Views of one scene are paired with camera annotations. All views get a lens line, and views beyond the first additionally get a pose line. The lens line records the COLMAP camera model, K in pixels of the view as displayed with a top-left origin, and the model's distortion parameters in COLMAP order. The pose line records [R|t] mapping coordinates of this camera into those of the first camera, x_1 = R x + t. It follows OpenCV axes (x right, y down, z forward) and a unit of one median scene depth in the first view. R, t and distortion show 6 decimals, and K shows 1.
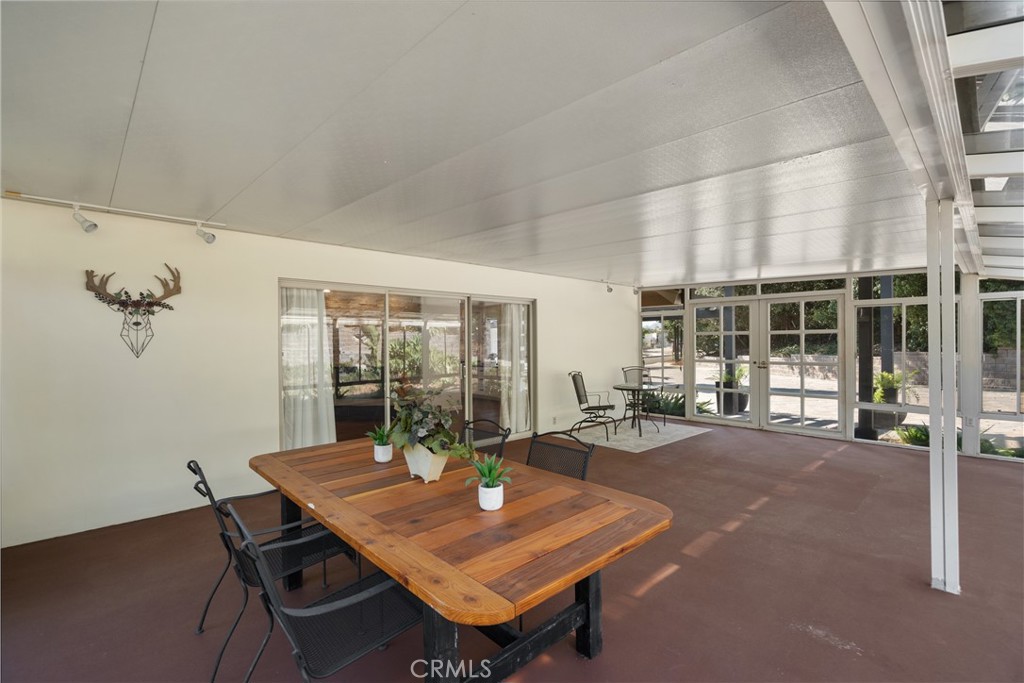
lens RADIAL K [[462.1, 0, 511.0], [0, 462.1, 340.5], [0, 0, 1]] dist [-0.000043, -0.000392]
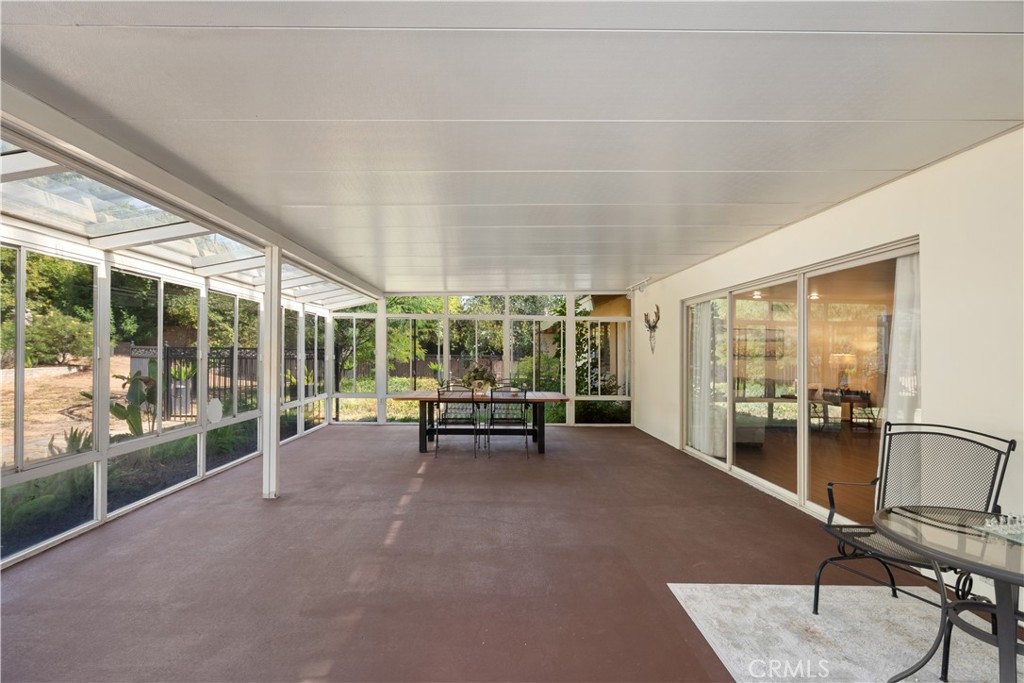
lens RADIAL K [[462.1, 0, 511.0], [0, 462.1, 340.5], [0, 0, 1]] dist [-0.000043, -0.000392]
pose [[-0.647832, -0.018973, -0.761547, 1.037856], [-0.011347, 0.999819, -0.015257, 0.017211], [0.761699, -0.001243, -0.647930, 1.698520]]
